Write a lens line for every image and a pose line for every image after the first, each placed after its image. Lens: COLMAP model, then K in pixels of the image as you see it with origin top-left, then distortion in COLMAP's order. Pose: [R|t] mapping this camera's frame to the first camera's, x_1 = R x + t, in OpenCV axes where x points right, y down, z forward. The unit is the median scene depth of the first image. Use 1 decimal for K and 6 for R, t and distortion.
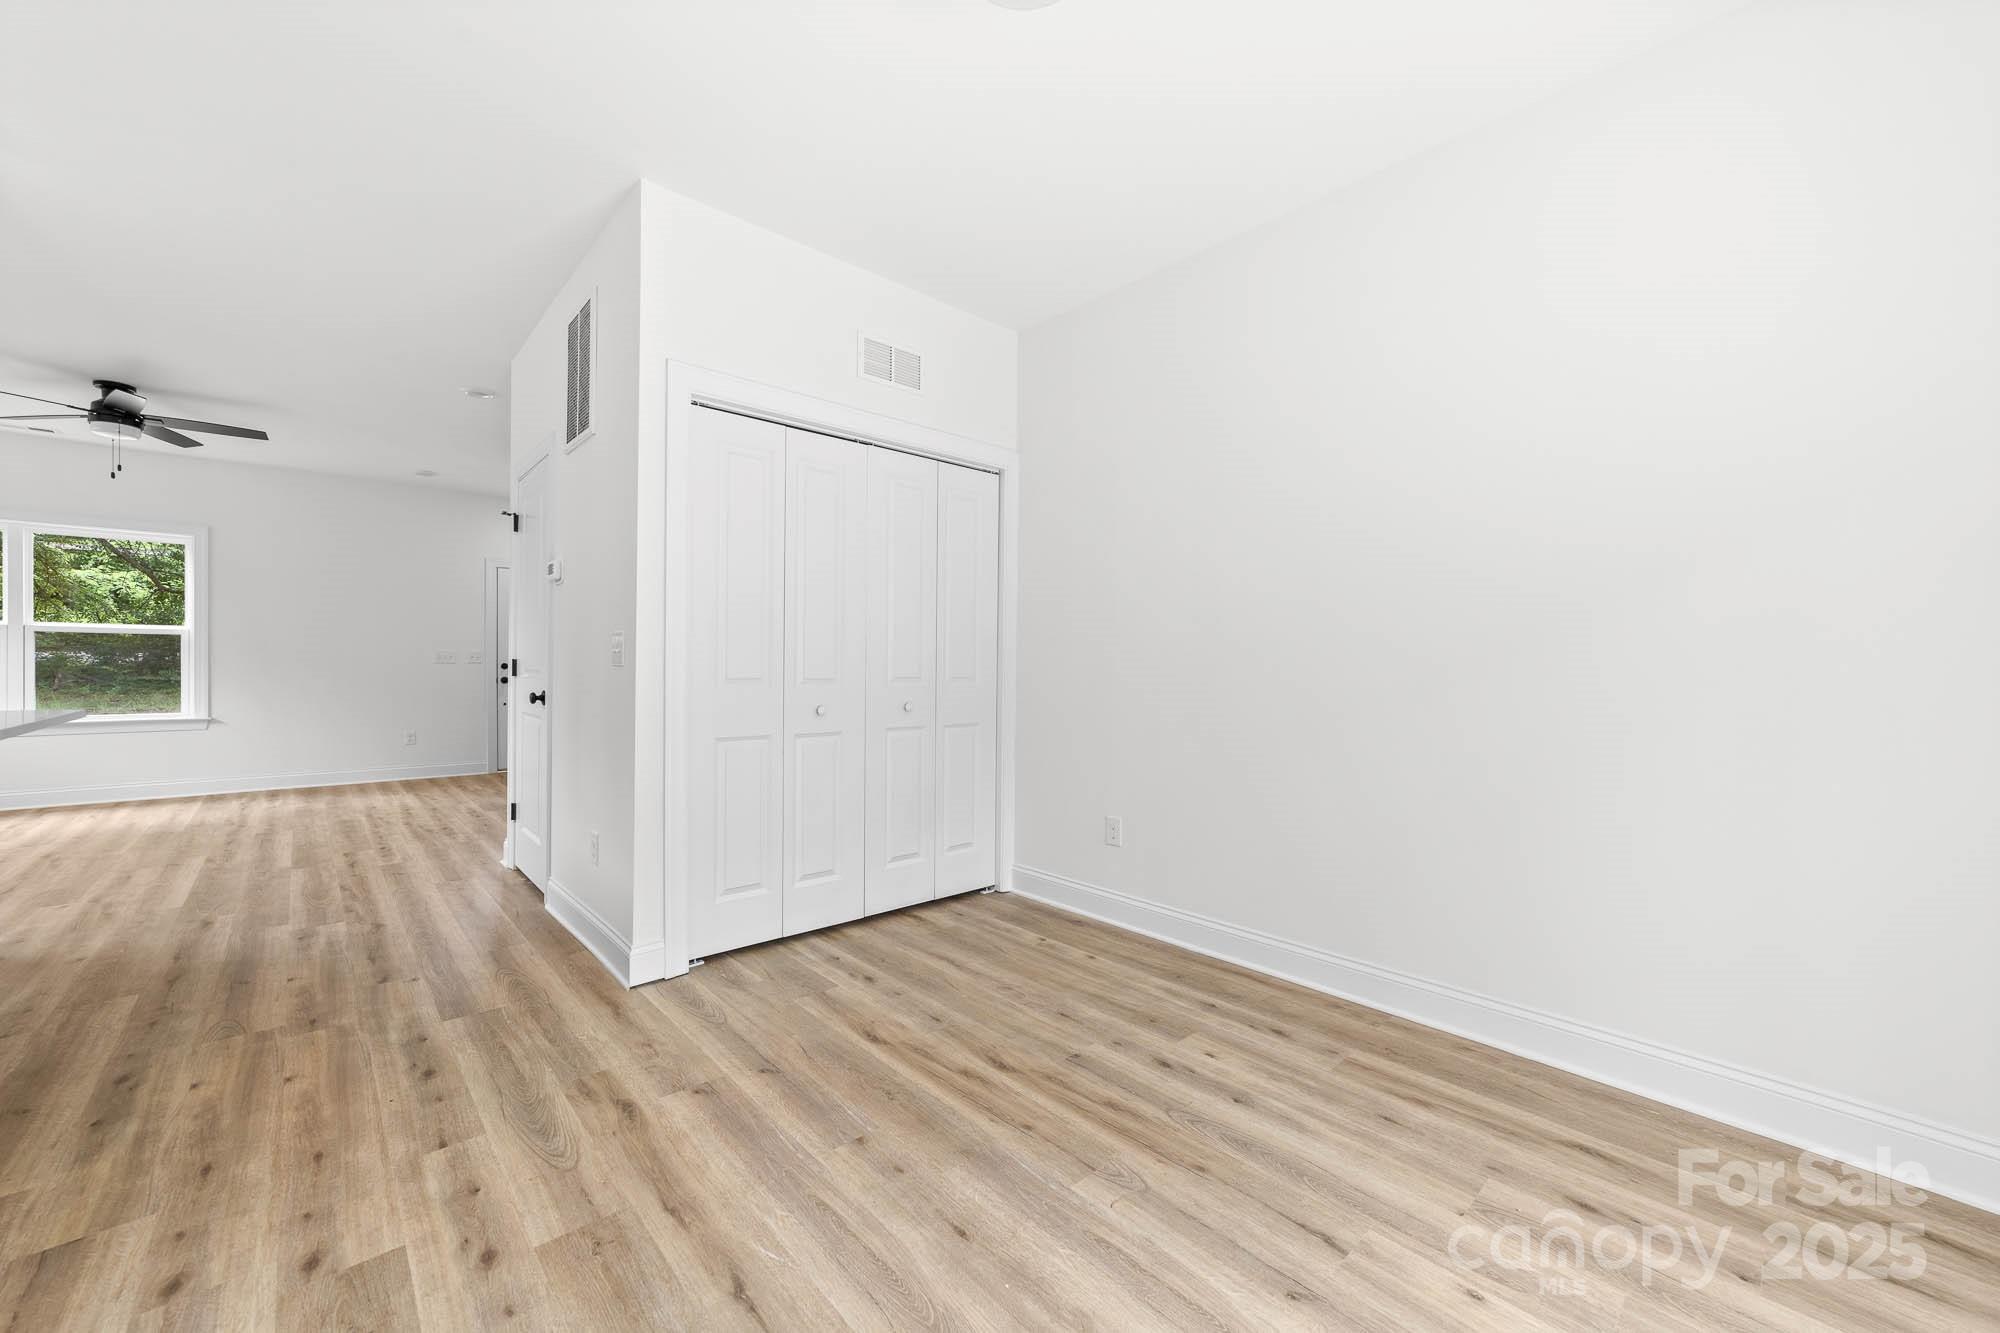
lens RADIAL K [[789.1, 0, 932.0], [0, 789.1, 671.2], [0, 0, 1]] dist [0.008773, 0.001406]
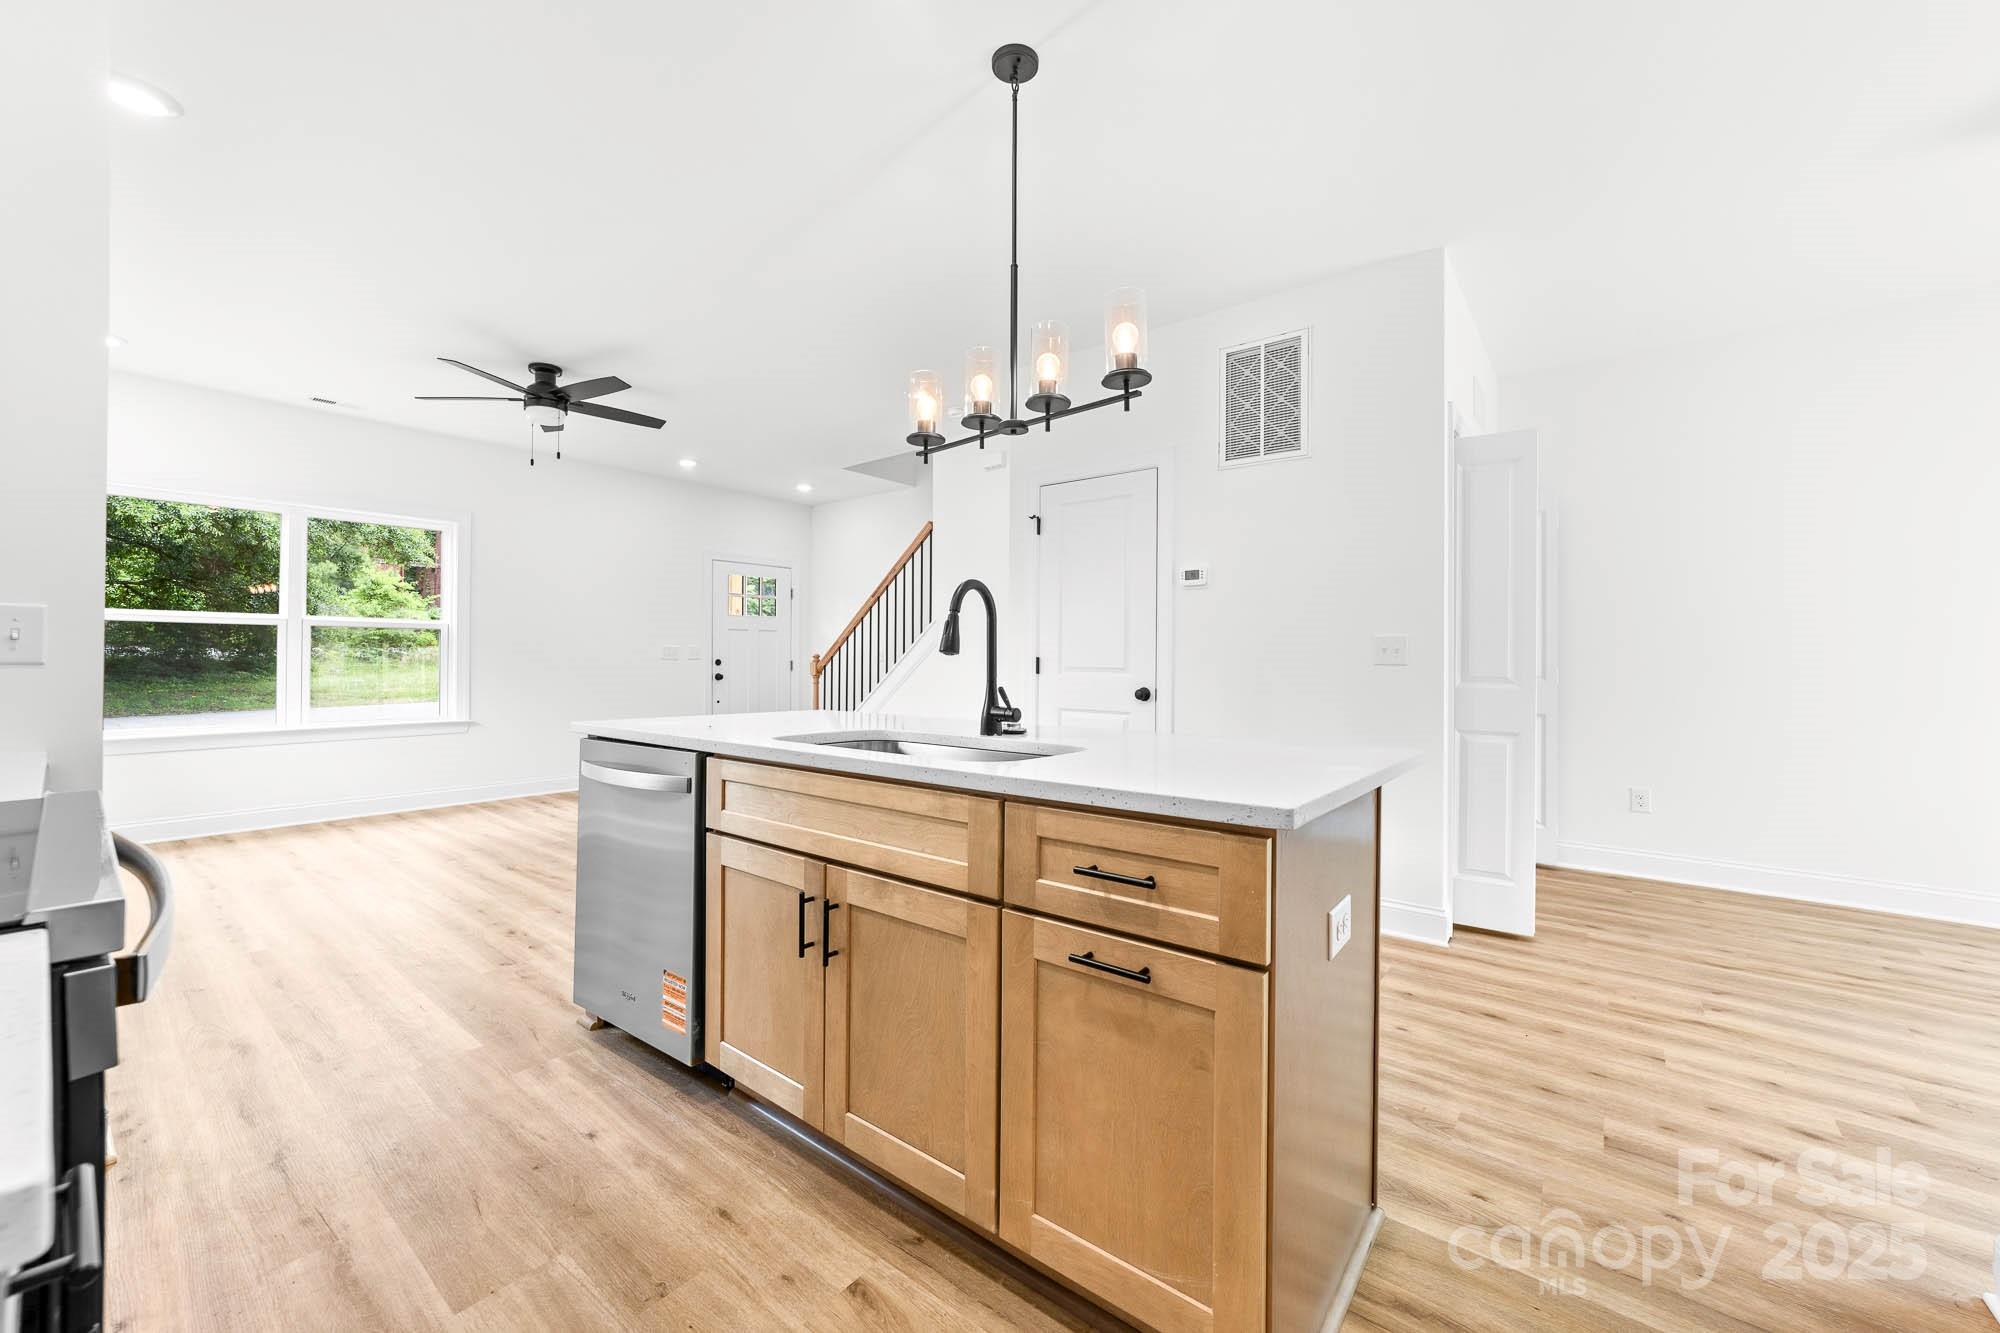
lens RADIAL K [[789.1, 0, 943.0], [0, 789.1, 660.6], [0, 0, 1]] dist [0.008773, 0.001406]
pose [[0.980966, -0.001476, 0.194173, -1.502718], [0.000983, 0.999996, 0.002635, -0.034012], [-0.194177, -0.002394, 0.980964, -0.020007]]
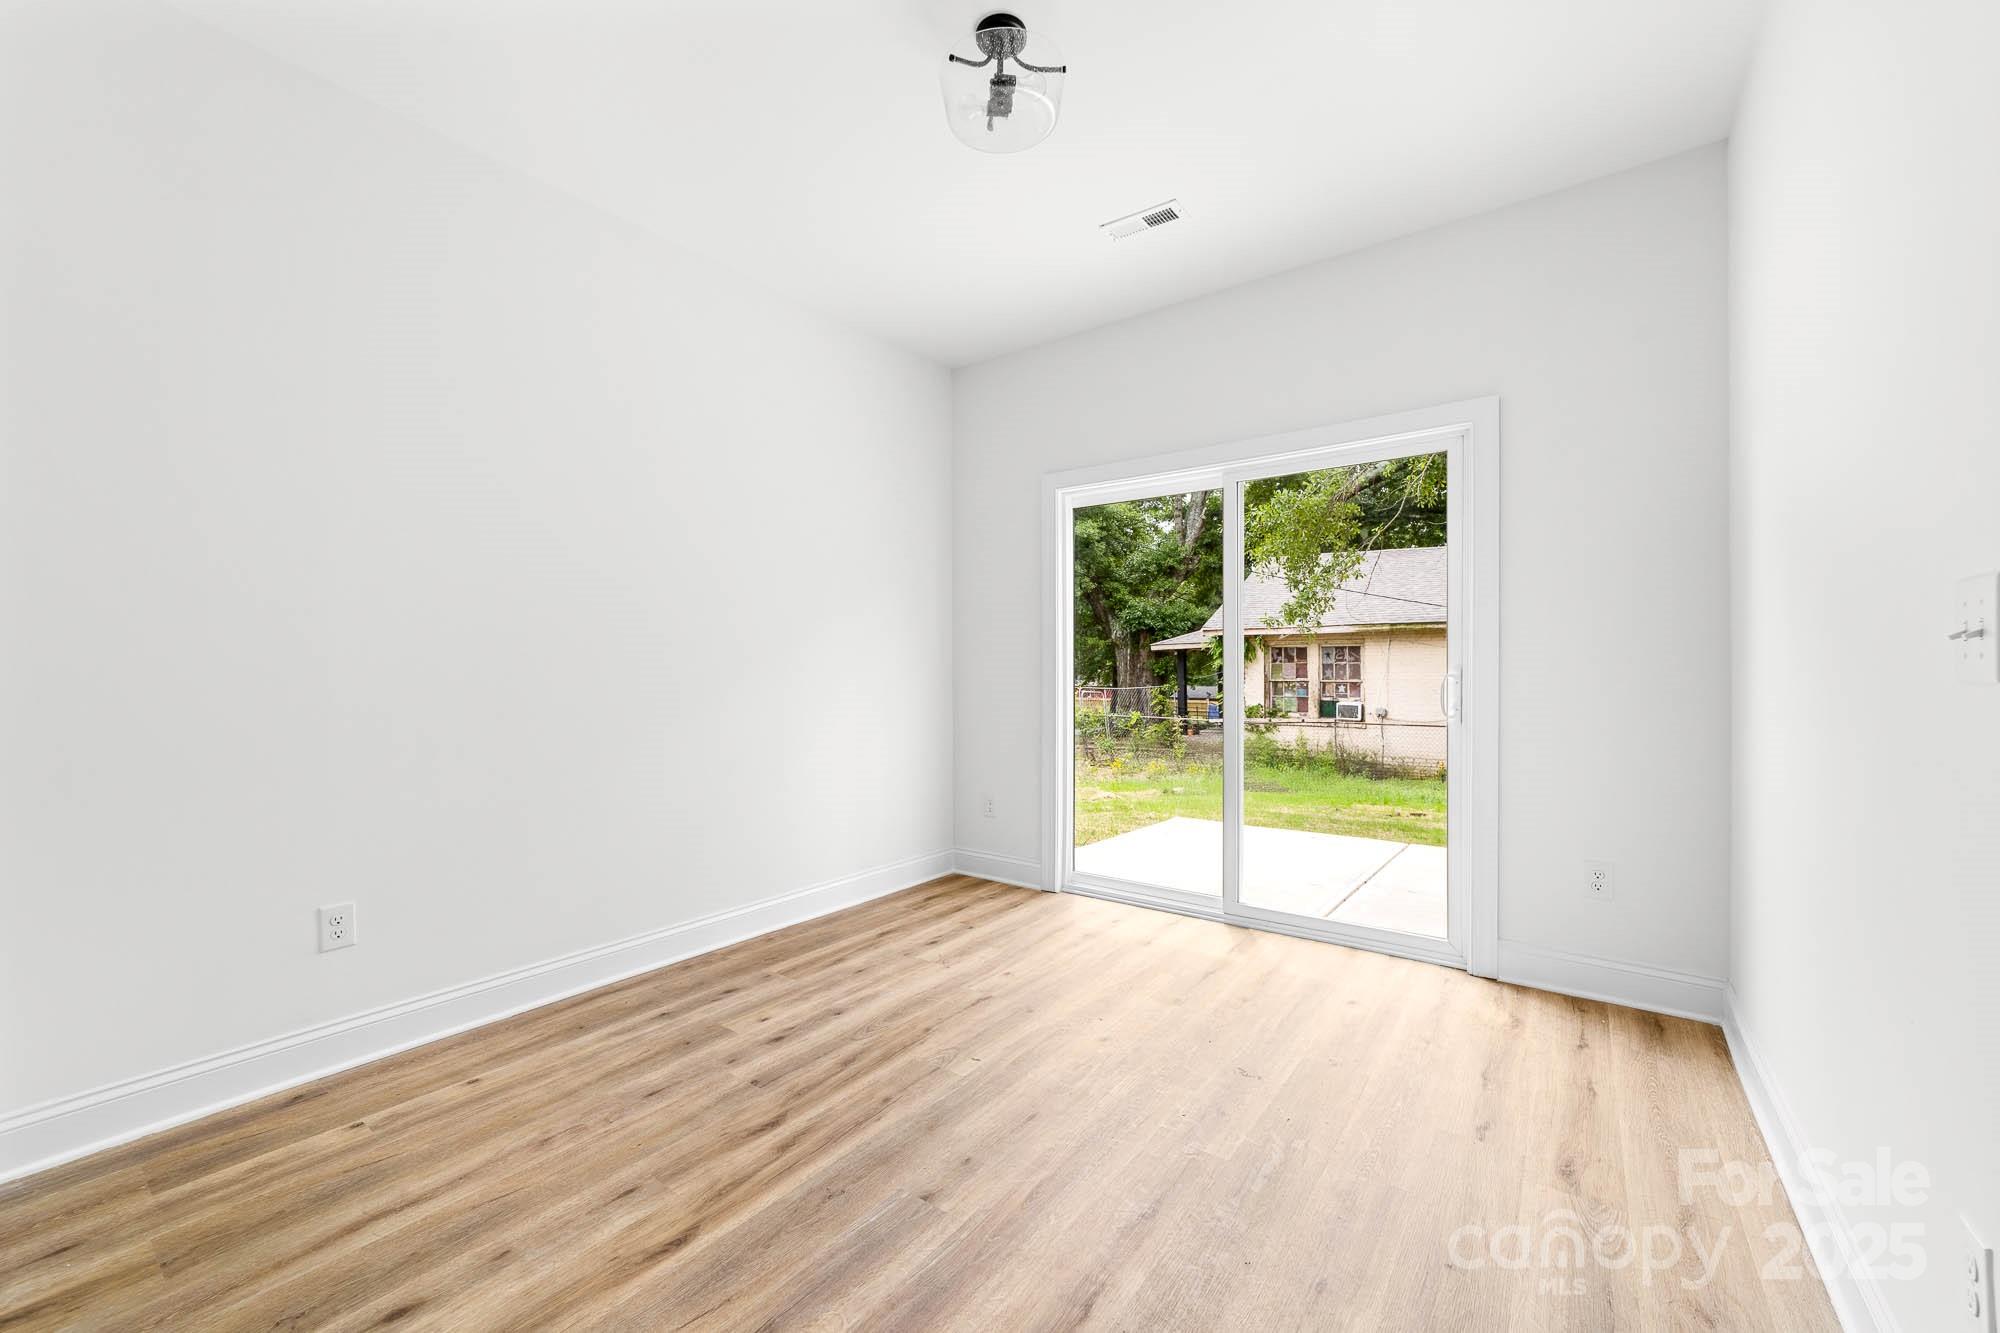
lens RADIAL K [[789.1, 0, 1011.4], [0, 789.1, 676.9], [0, 0, 1]] dist [0.008773, 0.001406]
pose [[-0.260545, -0.015957, 0.965330, -0.763786], [-0.000170, 0.999864, 0.016482, -0.027652], [-0.965462, 0.004130, -0.260513, 0.864966]]
